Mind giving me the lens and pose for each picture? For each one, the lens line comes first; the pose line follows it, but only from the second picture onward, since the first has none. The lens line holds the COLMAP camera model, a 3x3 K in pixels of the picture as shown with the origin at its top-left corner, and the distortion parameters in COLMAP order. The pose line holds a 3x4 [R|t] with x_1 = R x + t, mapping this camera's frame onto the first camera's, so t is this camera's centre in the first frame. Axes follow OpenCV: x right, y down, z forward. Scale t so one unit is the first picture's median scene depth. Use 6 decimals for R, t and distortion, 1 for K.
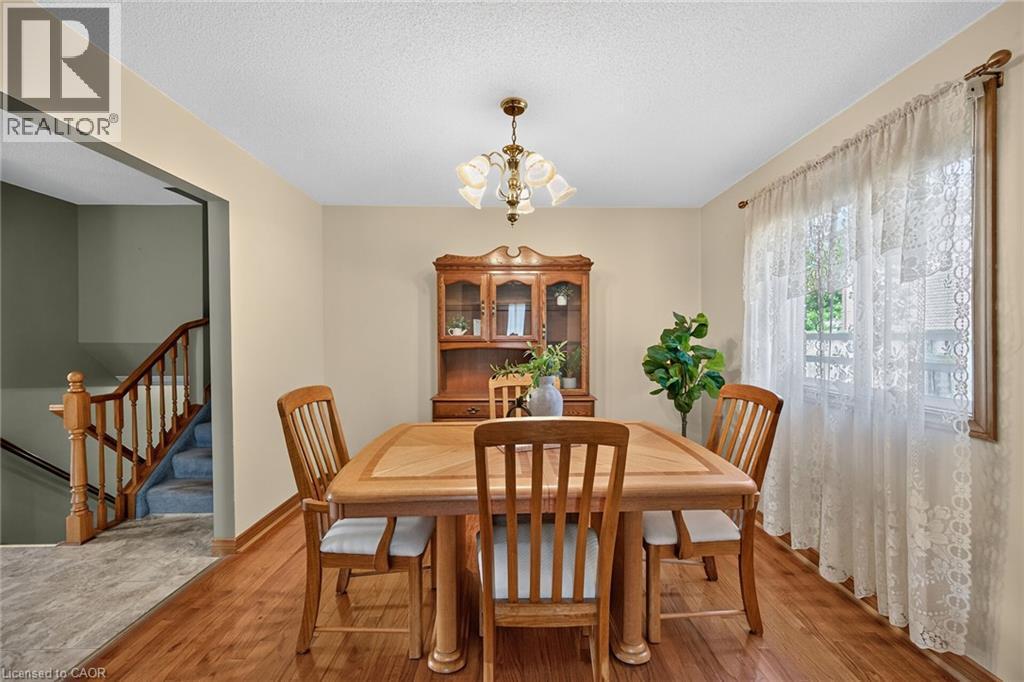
lens RADIAL K [[402.7, 0, 512.0], [0, 402.7, 341.0], [0, 0, 1]] dist [0.001743, 0.000172]
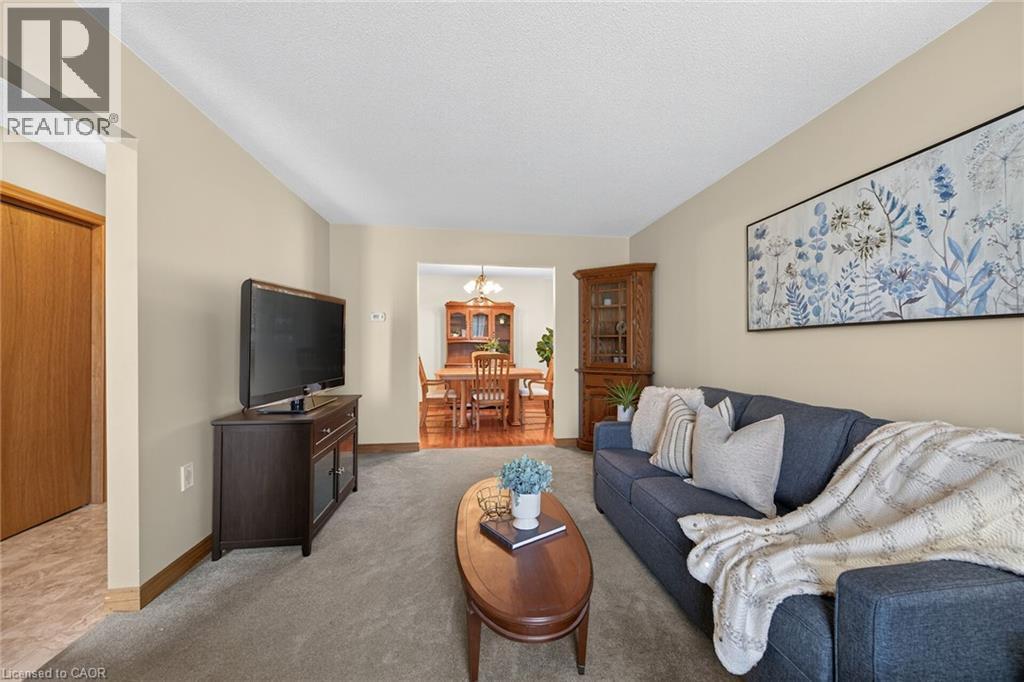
lens RADIAL K [[402.7, 0, 512.0], [0, 402.7, 341.0], [0, 0, 1]] dist [0.001743, 0.000172]
pose [[0.994112, 0.003375, 0.108305, -0.090947], [-0.002038, 0.999920, -0.012452, 0.051408], [-0.108339, 0.012158, 0.994040, -1.795833]]
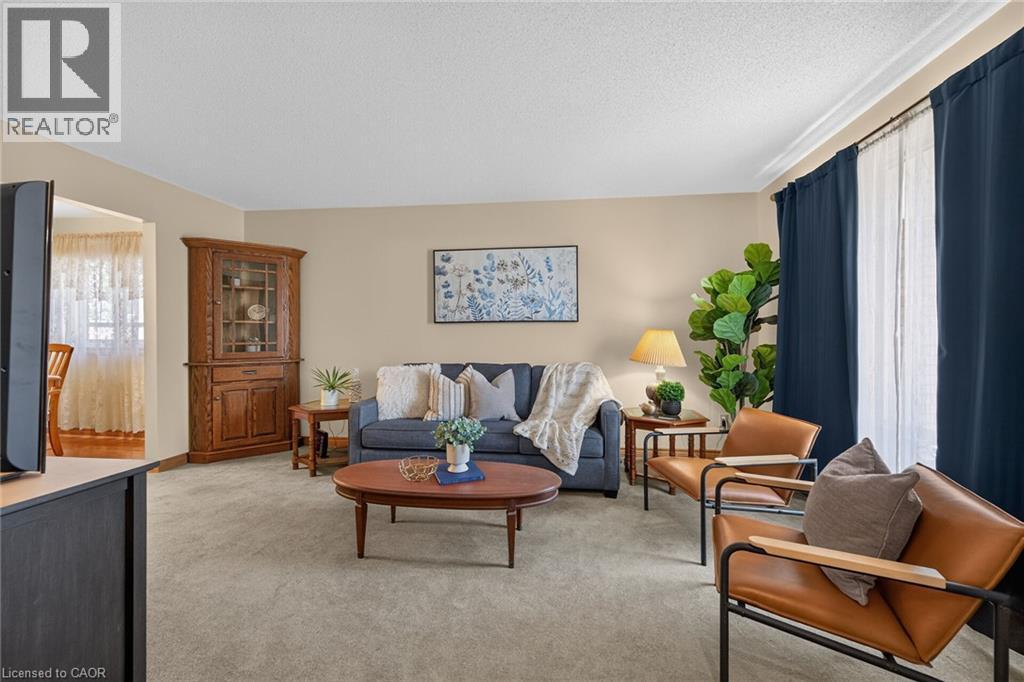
lens RADIAL K [[398.0, 0, 510.2], [0, 398.0, 334.2], [0, 0, 1]] dist [0.001156, 0.000376]
pose [[0.143447, -0.007851, 0.989627, -0.882921], [0.002616, 0.999968, 0.007554, 0.045116], [-0.989654, 0.001505, 0.143463, -1.294234]]
